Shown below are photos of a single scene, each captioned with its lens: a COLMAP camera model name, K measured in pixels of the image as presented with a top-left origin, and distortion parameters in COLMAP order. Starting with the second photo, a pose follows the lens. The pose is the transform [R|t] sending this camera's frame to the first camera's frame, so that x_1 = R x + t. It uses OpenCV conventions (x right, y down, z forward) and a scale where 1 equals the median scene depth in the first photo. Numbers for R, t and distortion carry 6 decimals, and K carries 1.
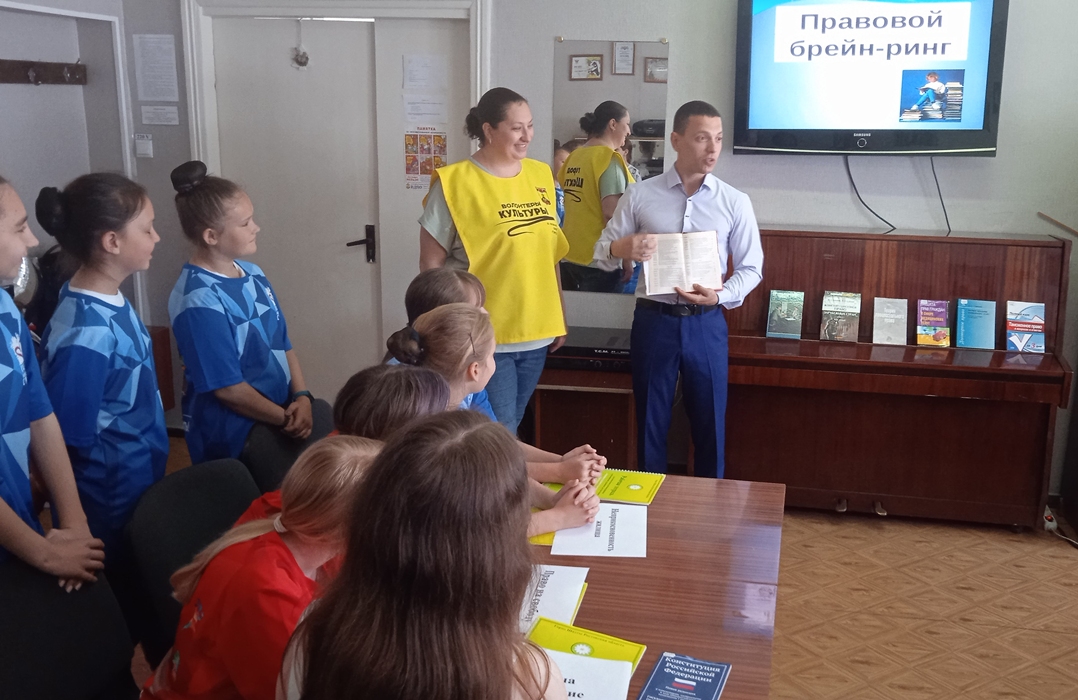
lens RADIAL K [[1082.7, 0, 587.8], [0, 1082.7, 358.4], [0, 0, 1]] dist [0.010781, 0.000000]
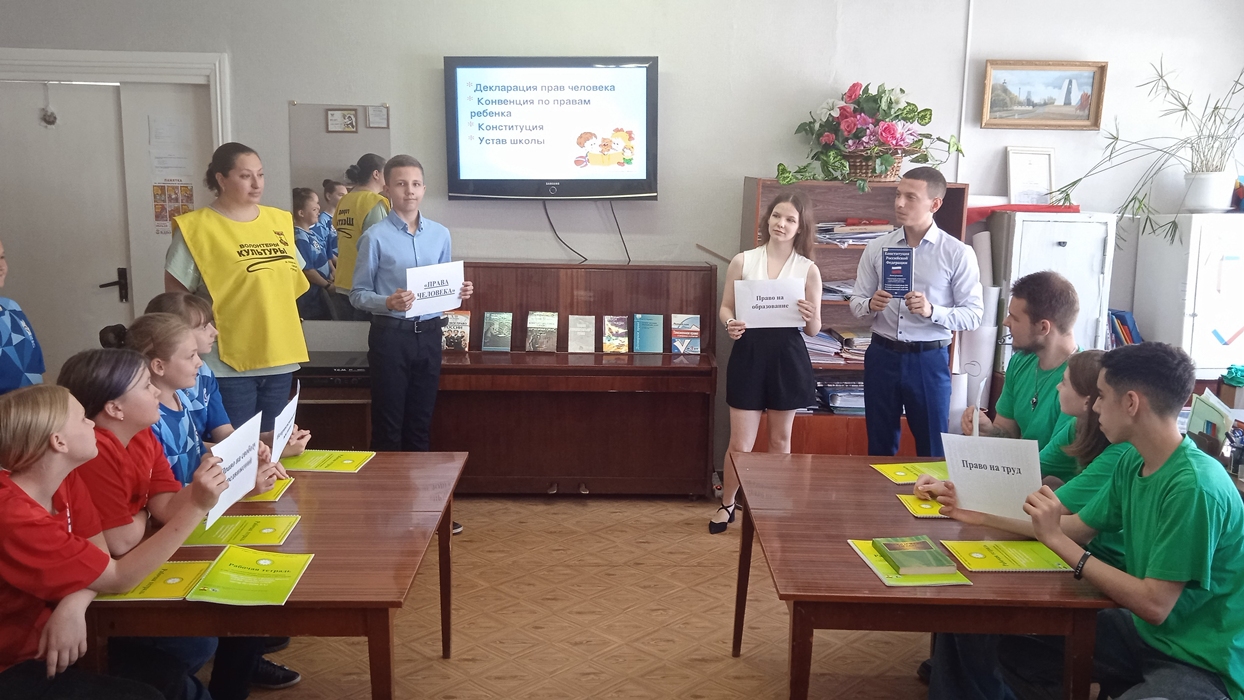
lens RADIAL K [[1075.4, 0, 635.7], [0, 1075.4, 355.2], [0, 0, 1]] dist [0.012330, -0.033010]
pose [[0.972847, -0.044029, 0.227222, 0.058515], [0.053421, 0.997946, -0.035352, 0.034959], [-0.225198, 0.046531, 0.973201, -0.192670]]
